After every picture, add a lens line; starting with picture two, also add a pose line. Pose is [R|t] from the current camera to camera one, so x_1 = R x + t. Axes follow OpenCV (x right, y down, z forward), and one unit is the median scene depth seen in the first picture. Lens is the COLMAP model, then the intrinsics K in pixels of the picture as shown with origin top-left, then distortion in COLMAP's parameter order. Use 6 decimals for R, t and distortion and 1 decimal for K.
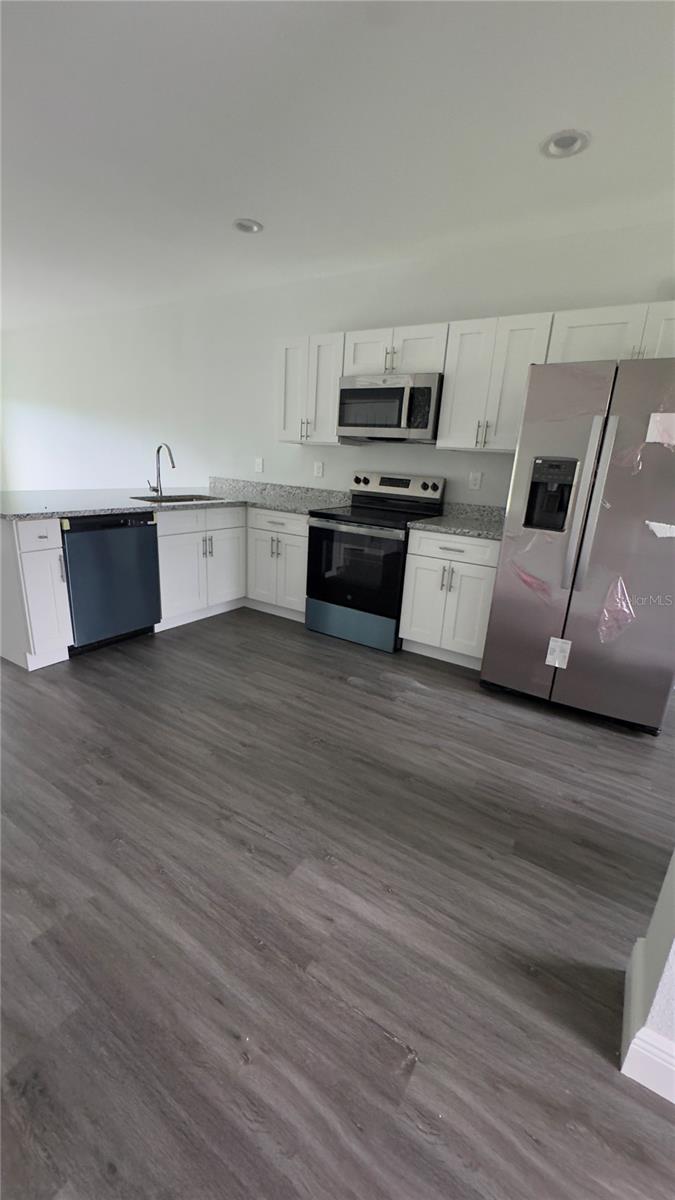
lens RADIAL K [[478.6, 0, 337.5], [0, 478.6, 600.0], [0, 0, 1]] dist [-0.000851, -0.000008]
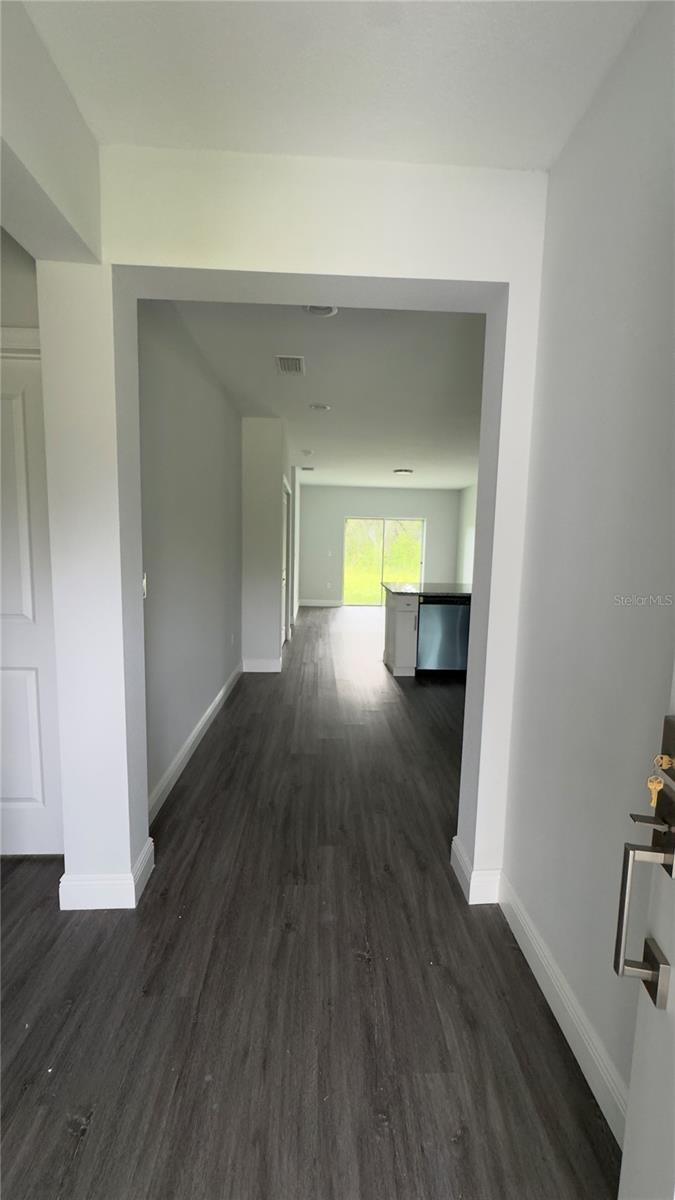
lens RADIAL K [[478.6, 0, 337.5], [0, 478.6, 600.0], [0, 0, 1]] dist [-0.000851, -0.000008]
pose [[0.572047, 0.048642, -0.818777, 1.743819], [-0.224881, 0.969289, -0.099531, 0.230307], [0.788790, 0.241064, 0.565418, -0.678443]]
